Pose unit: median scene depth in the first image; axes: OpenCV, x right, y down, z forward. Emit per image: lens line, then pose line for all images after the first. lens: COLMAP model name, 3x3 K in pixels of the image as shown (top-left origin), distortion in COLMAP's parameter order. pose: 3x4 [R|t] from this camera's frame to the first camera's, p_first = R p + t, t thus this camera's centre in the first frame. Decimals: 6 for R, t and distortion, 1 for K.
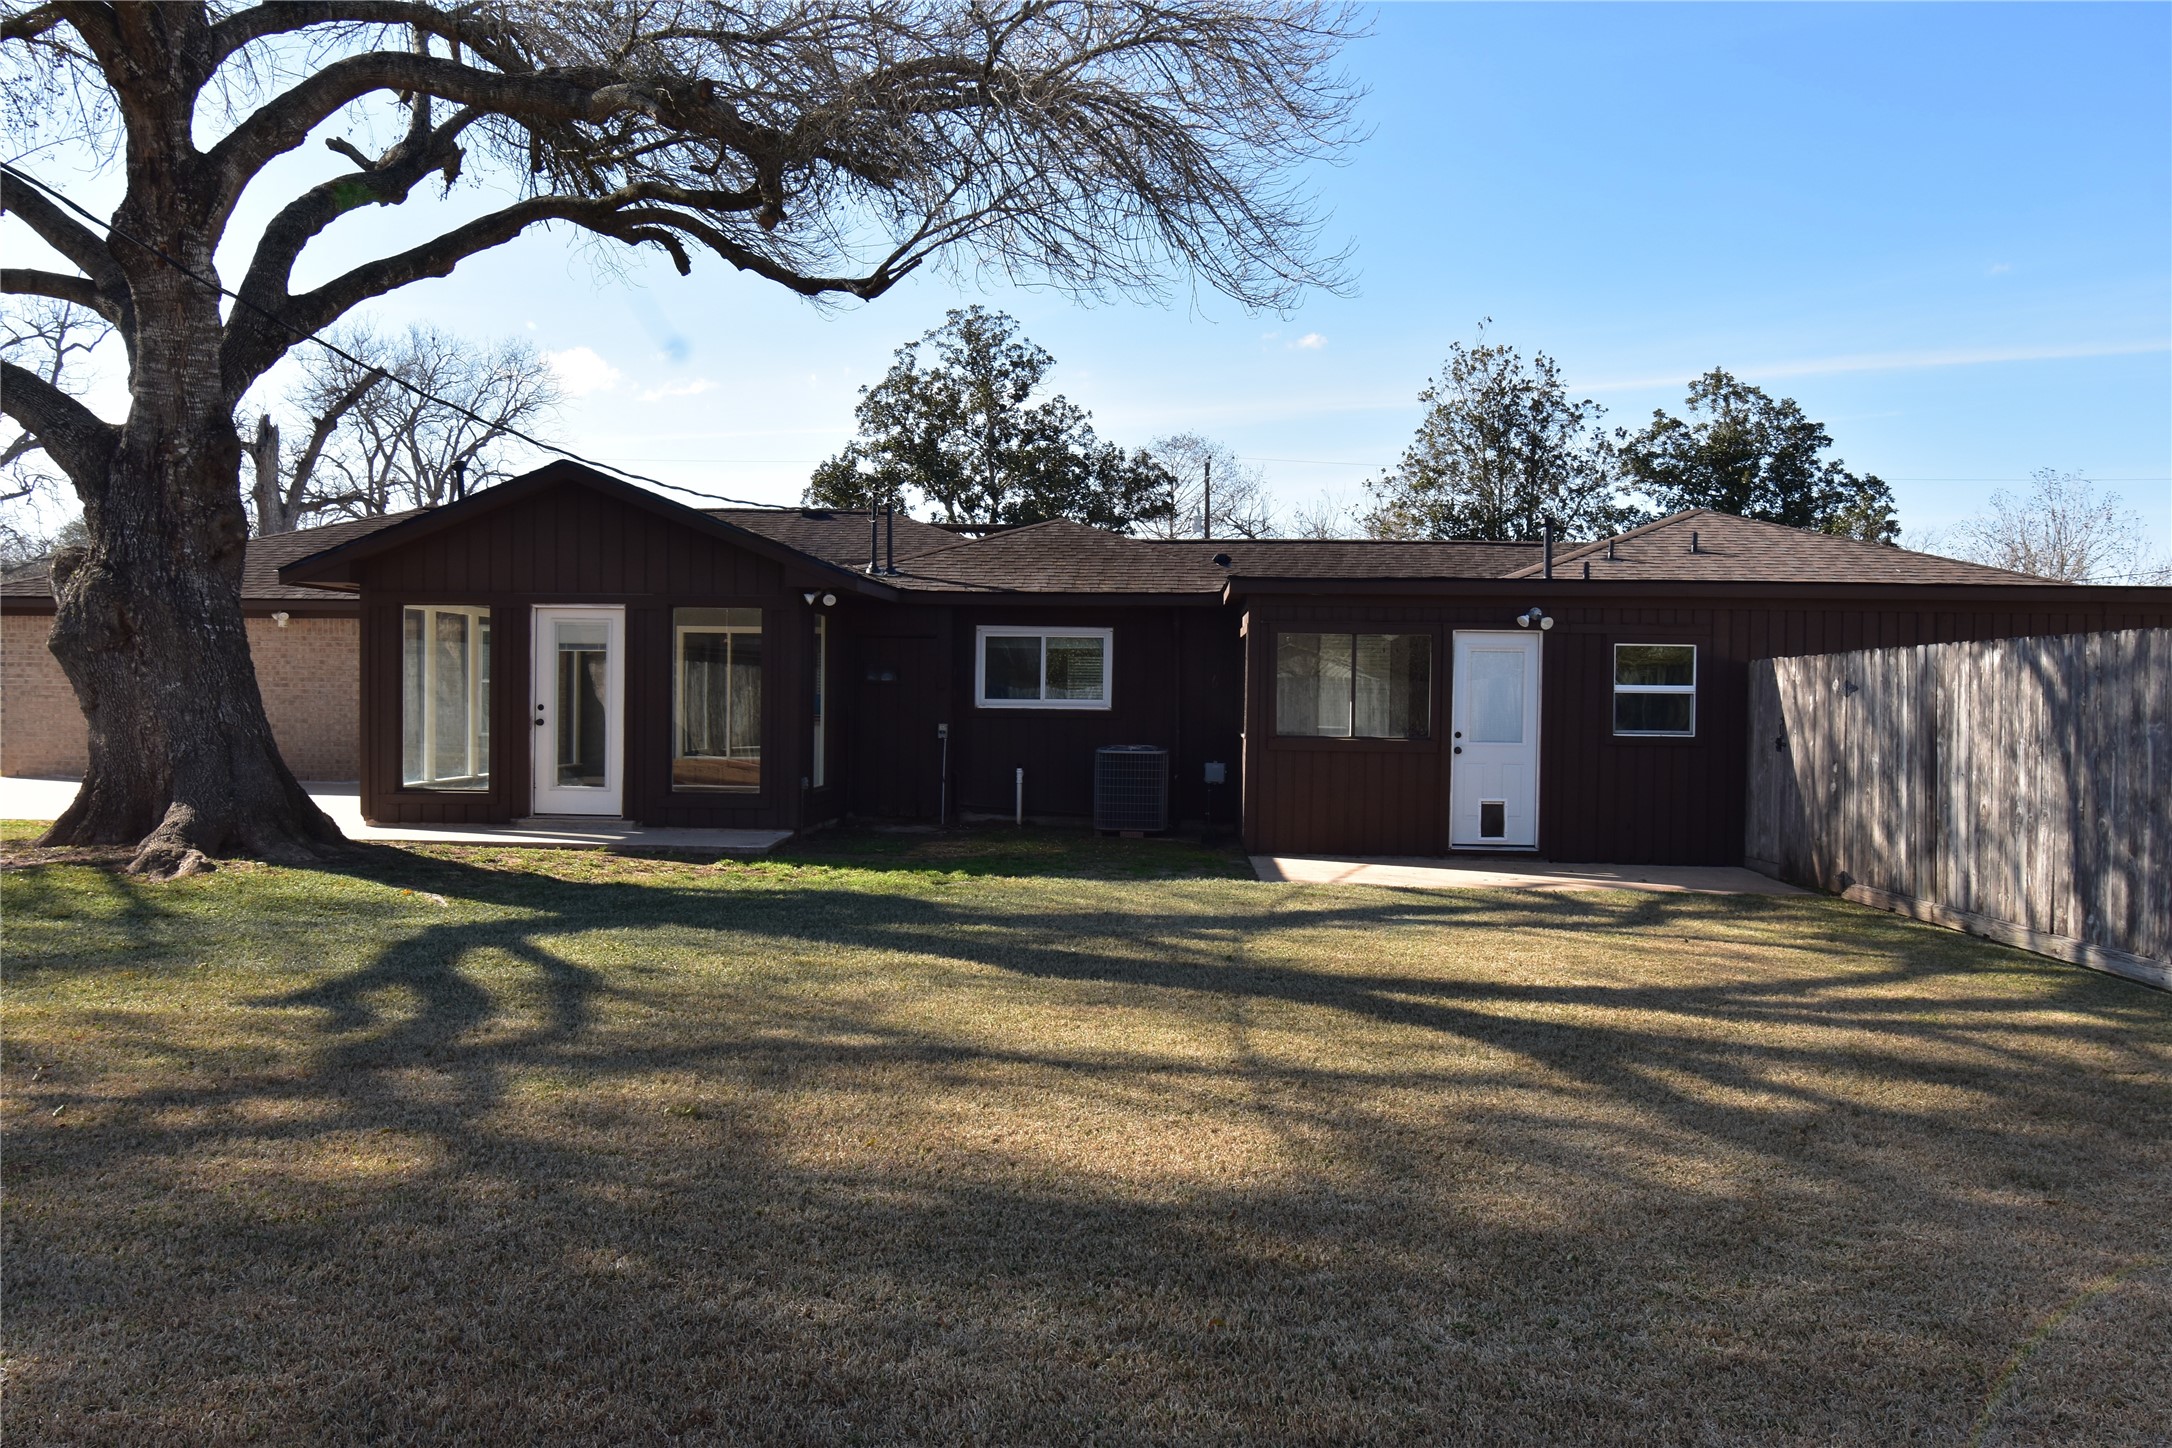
lens RADIAL K [[1594.5, 0, 1077.1], [0, 1594.5, 719.8], [0, 0, 1]] dist [0.012528, -0.028127]
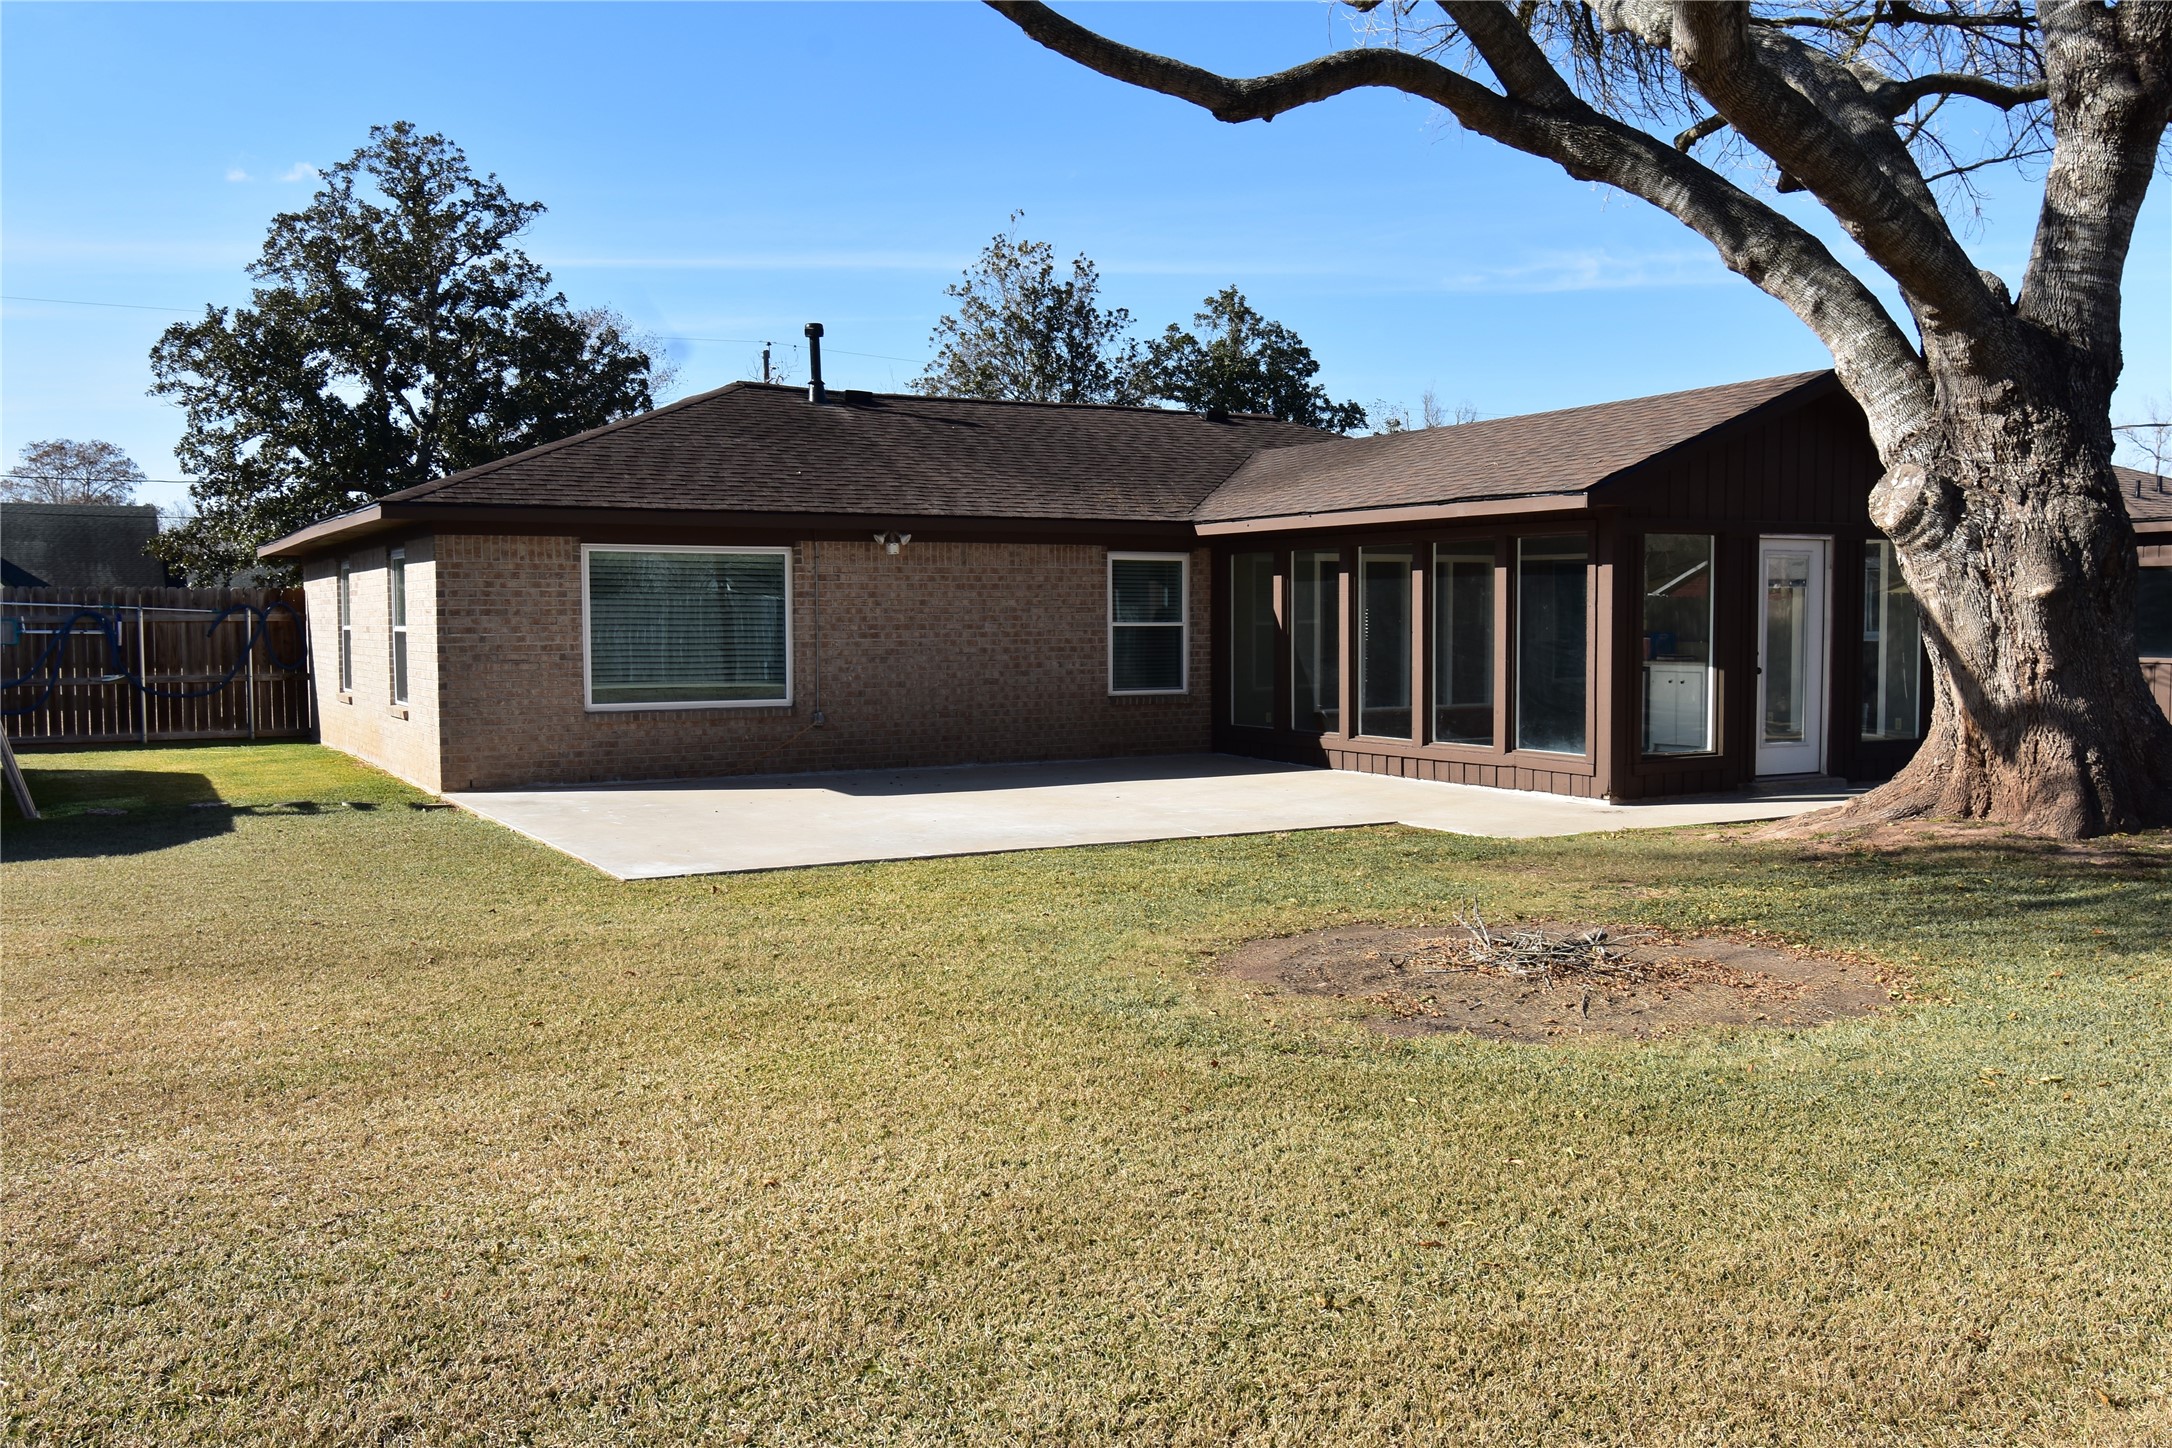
lens RADIAL K [[1805.6, 0, 1086.0], [0, 1805.6, 724.0], [0, 0, 1]] dist [-0.000402, -0.009041]
pose [[0.839443, -0.049755, 0.541165, -0.701650], [0.025961, 0.998335, 0.051517, -0.017496], [-0.542827, -0.029197, 0.839337, 0.219694]]
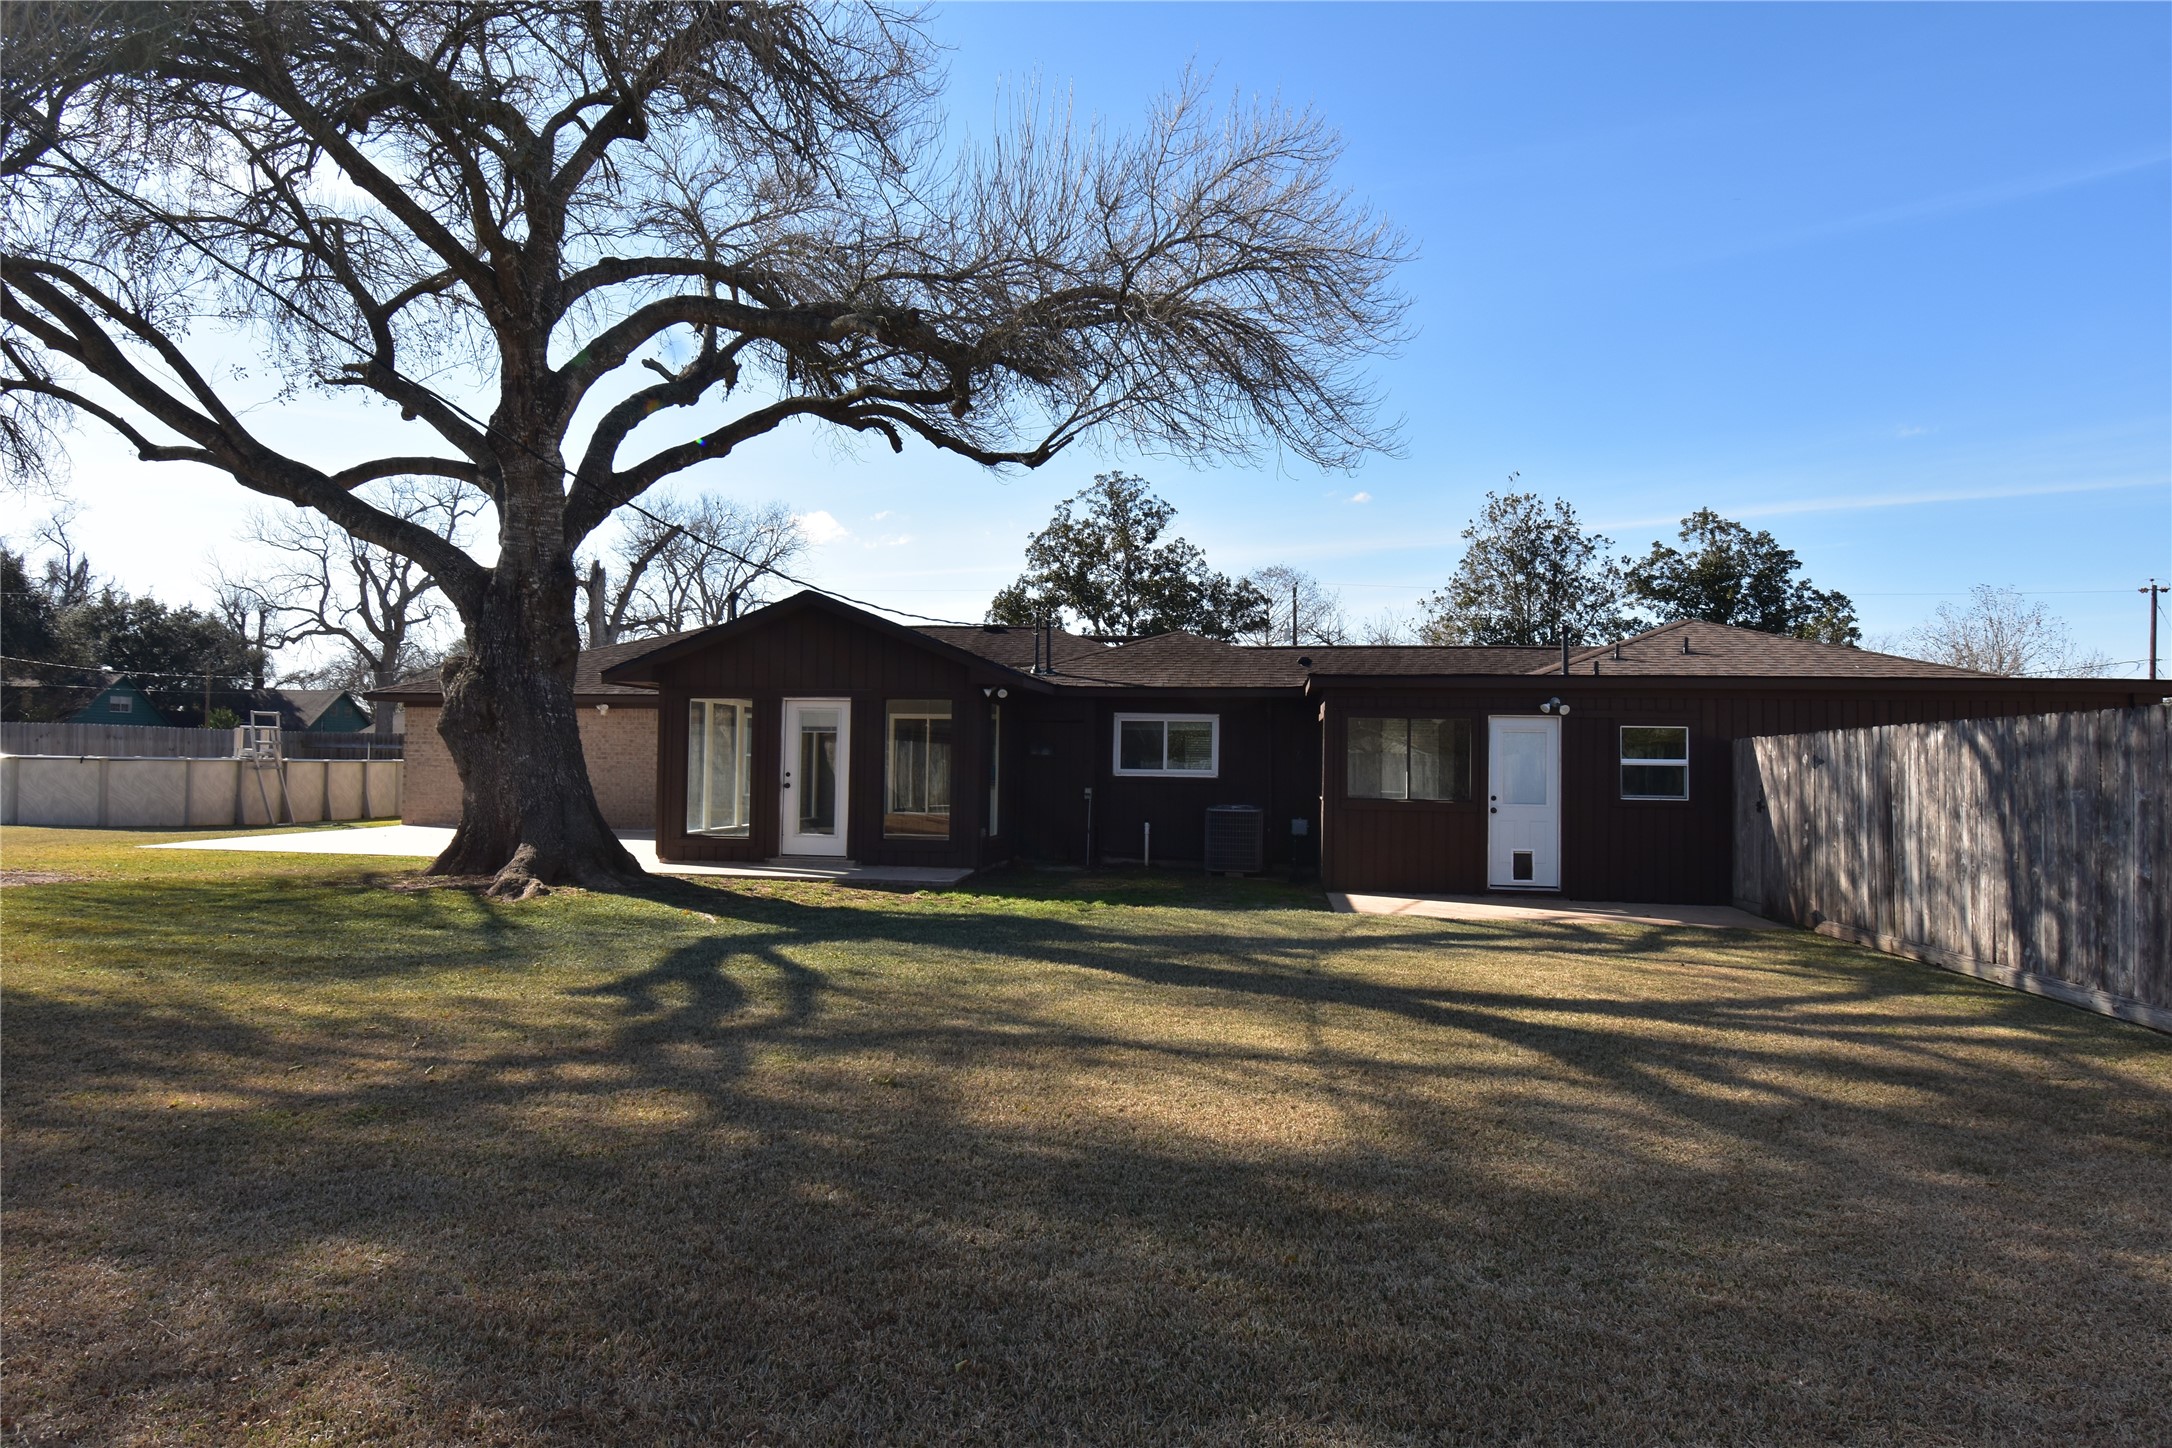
lens RADIAL K [[1227.1, 0, 1086.0], [0, 1227.1, 724.0], [0, 0, 1]] dist [0.019918, -0.029429]
pose [[0.995967, -0.001325, -0.089712, 0.005202], [-0.003248, 0.998703, -0.050810, 0.001628], [0.089663, 0.050896, 0.994671, -0.002527]]
